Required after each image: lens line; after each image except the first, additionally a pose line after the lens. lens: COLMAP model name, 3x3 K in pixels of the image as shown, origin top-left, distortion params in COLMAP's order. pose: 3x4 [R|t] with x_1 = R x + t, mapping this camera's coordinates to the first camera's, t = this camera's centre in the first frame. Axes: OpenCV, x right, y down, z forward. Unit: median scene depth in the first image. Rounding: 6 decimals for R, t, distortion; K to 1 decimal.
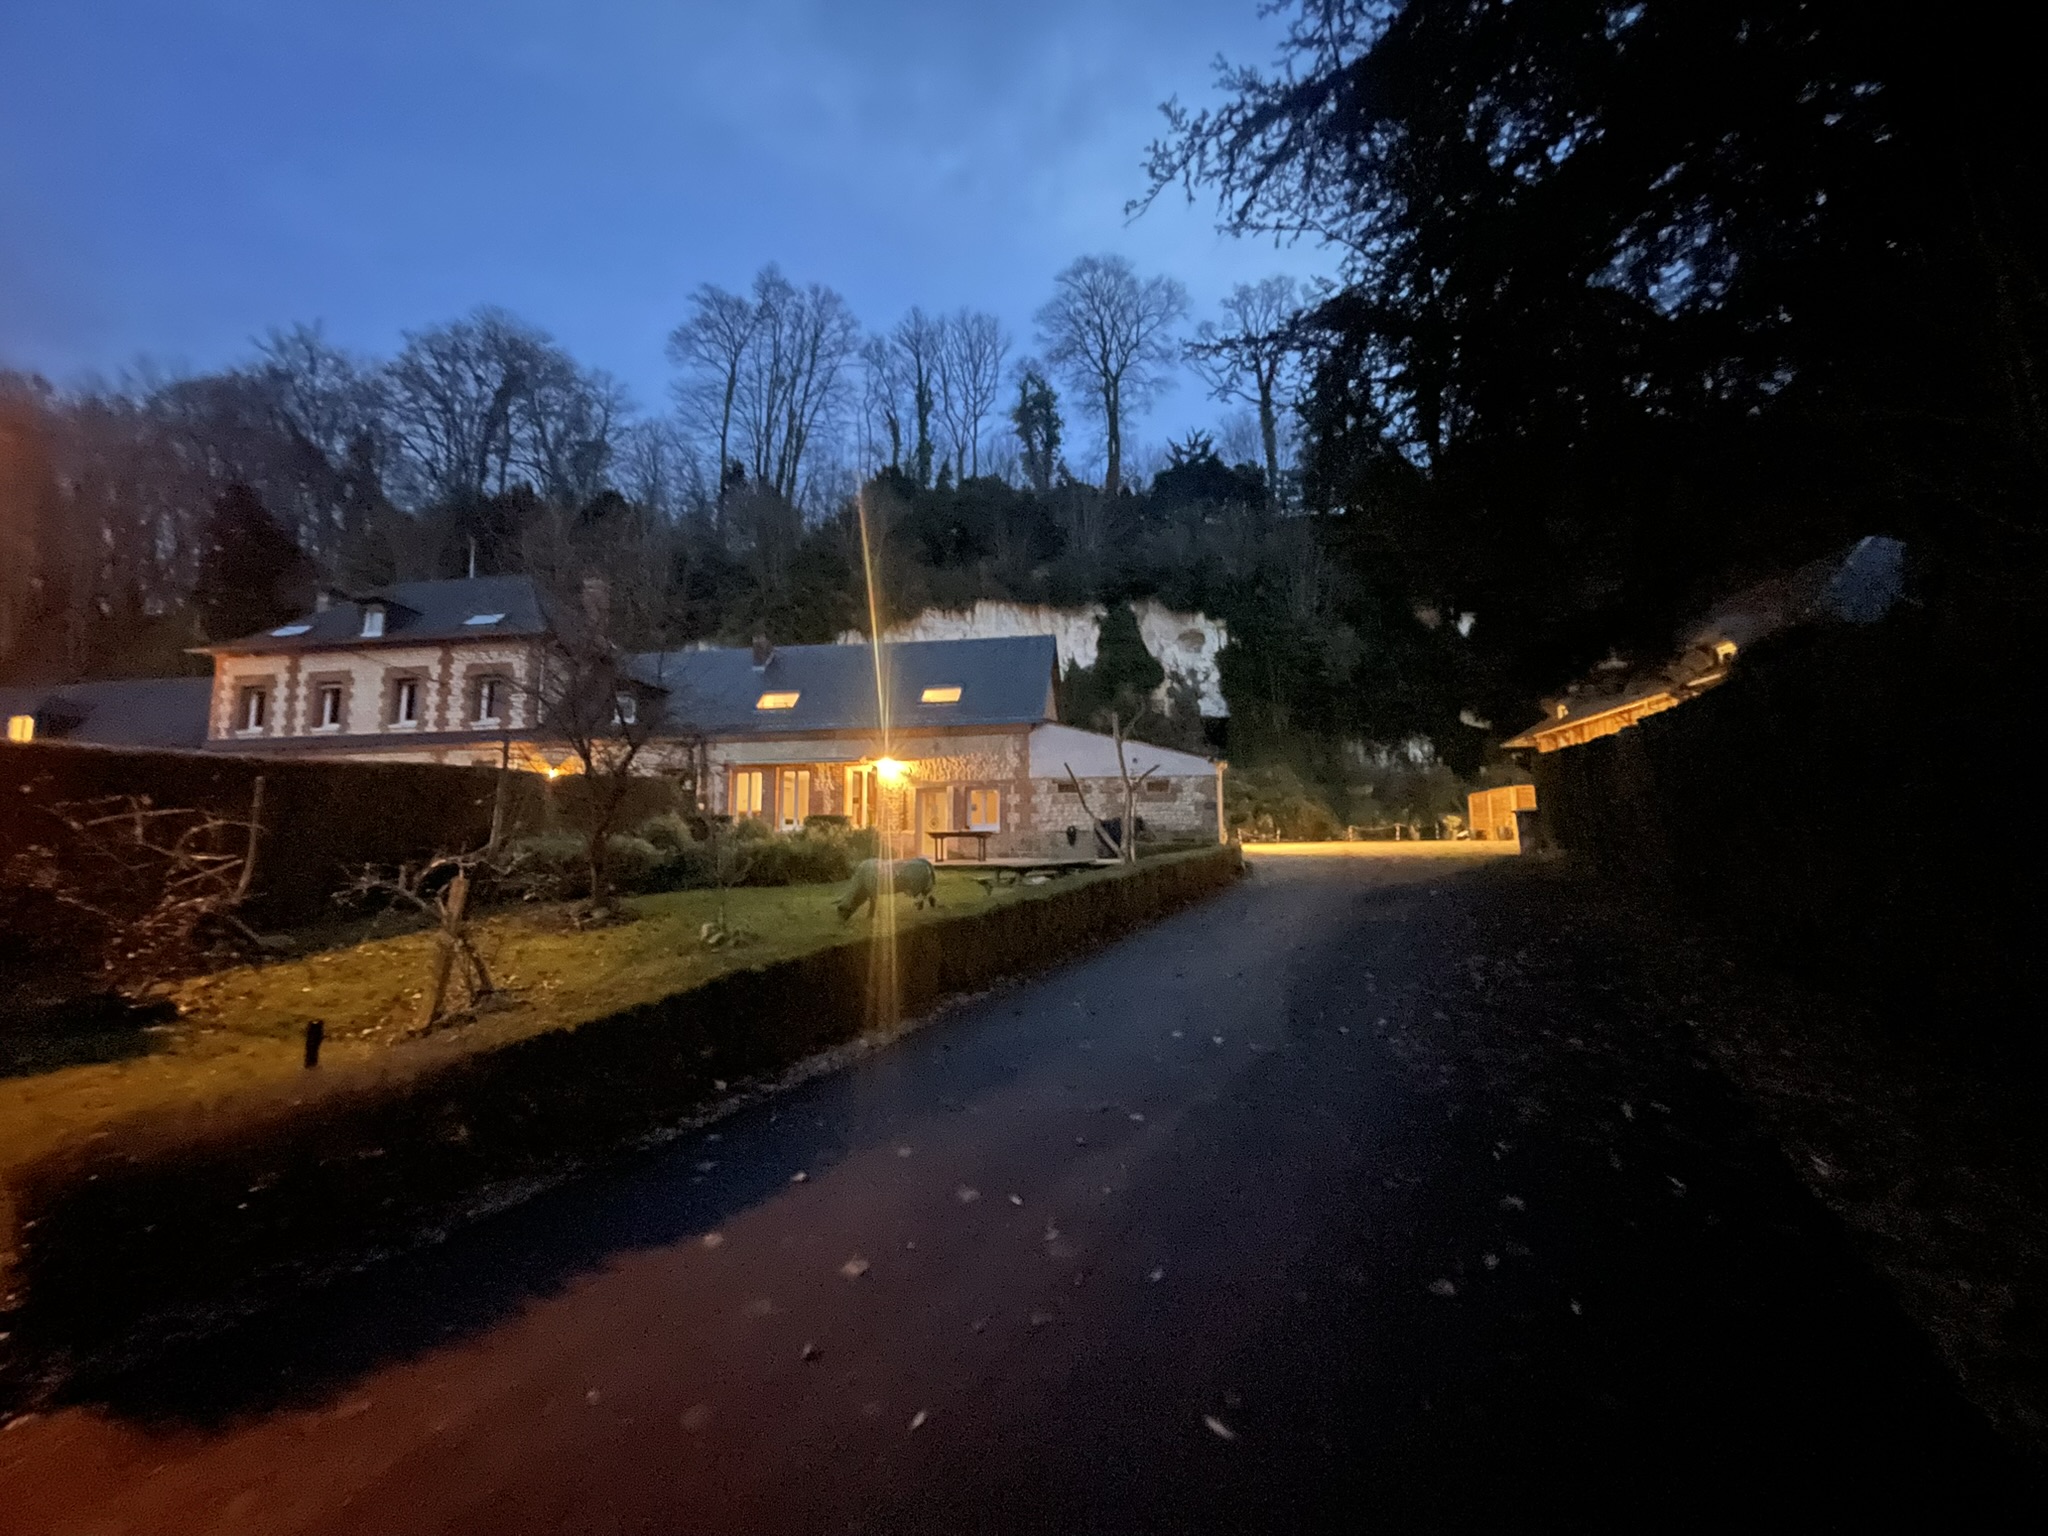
lens RADIAL K [[832.2, 0, 1016.1], [0, 832.2, 778.8], [0, 0, 1]] dist [0.001310, 0.000069]
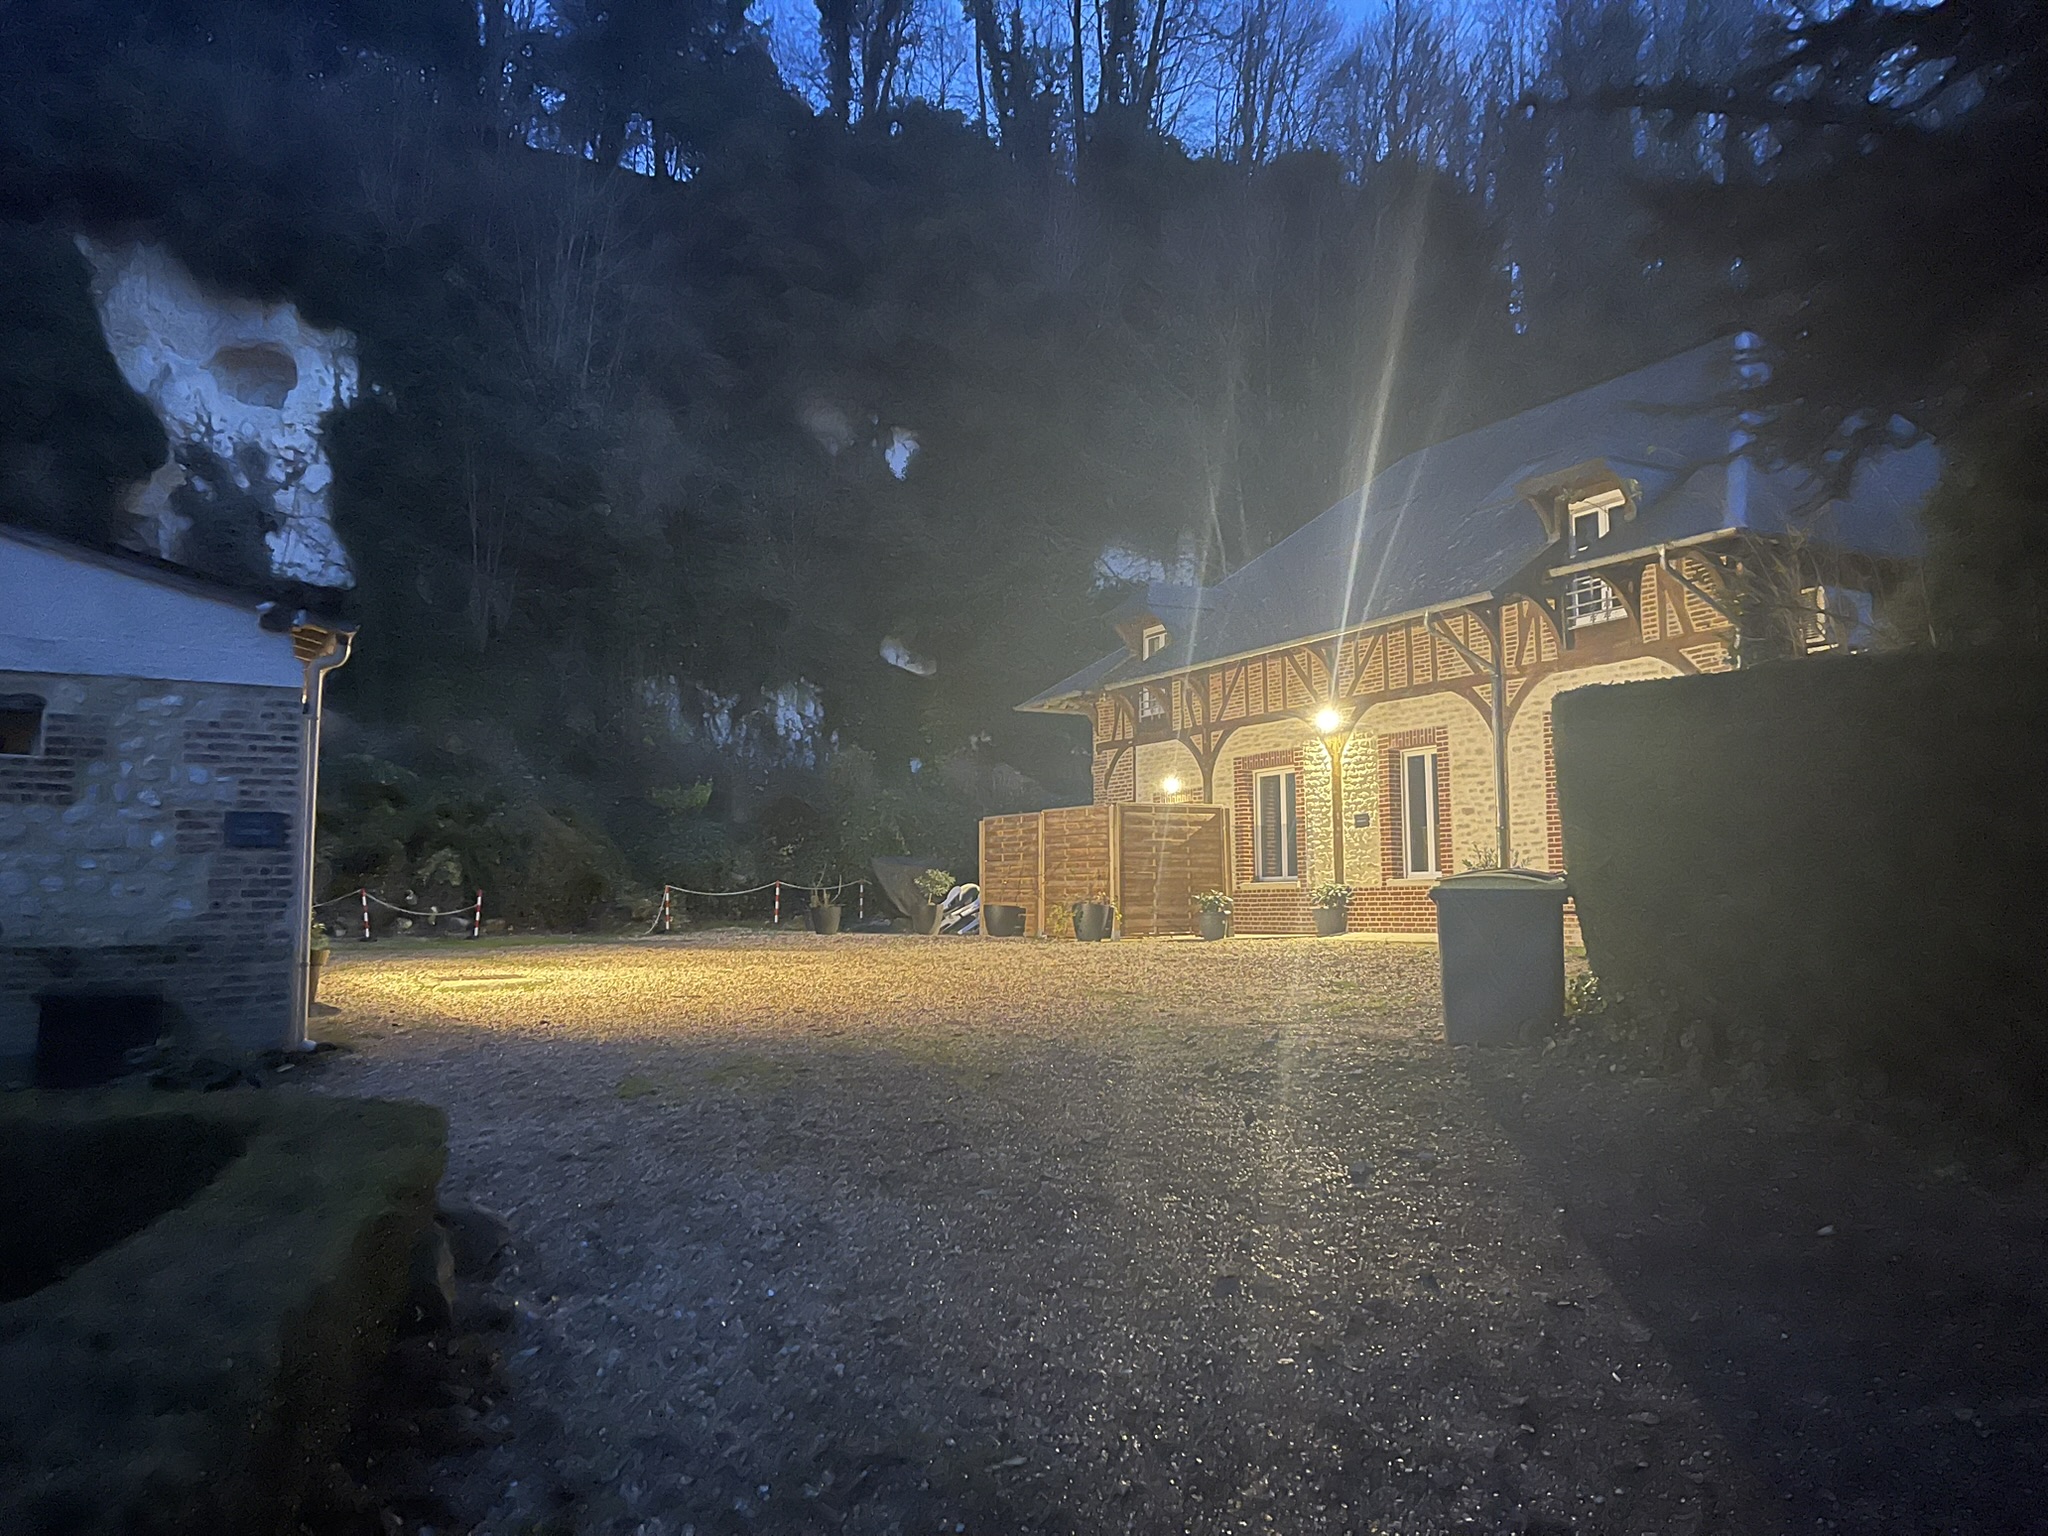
lens RADIAL K [[1562.4, 0, 1027.1], [0, 1562.4, 774.3], [0, 0, 1]] dist [0.037641, -0.018080]
pose [[0.785033, 0.057955, 0.616737, 0.058130], [-0.059669, 0.998059, -0.017837, 0.005565], [-0.616574, -0.022797, 0.786967, 0.234268]]
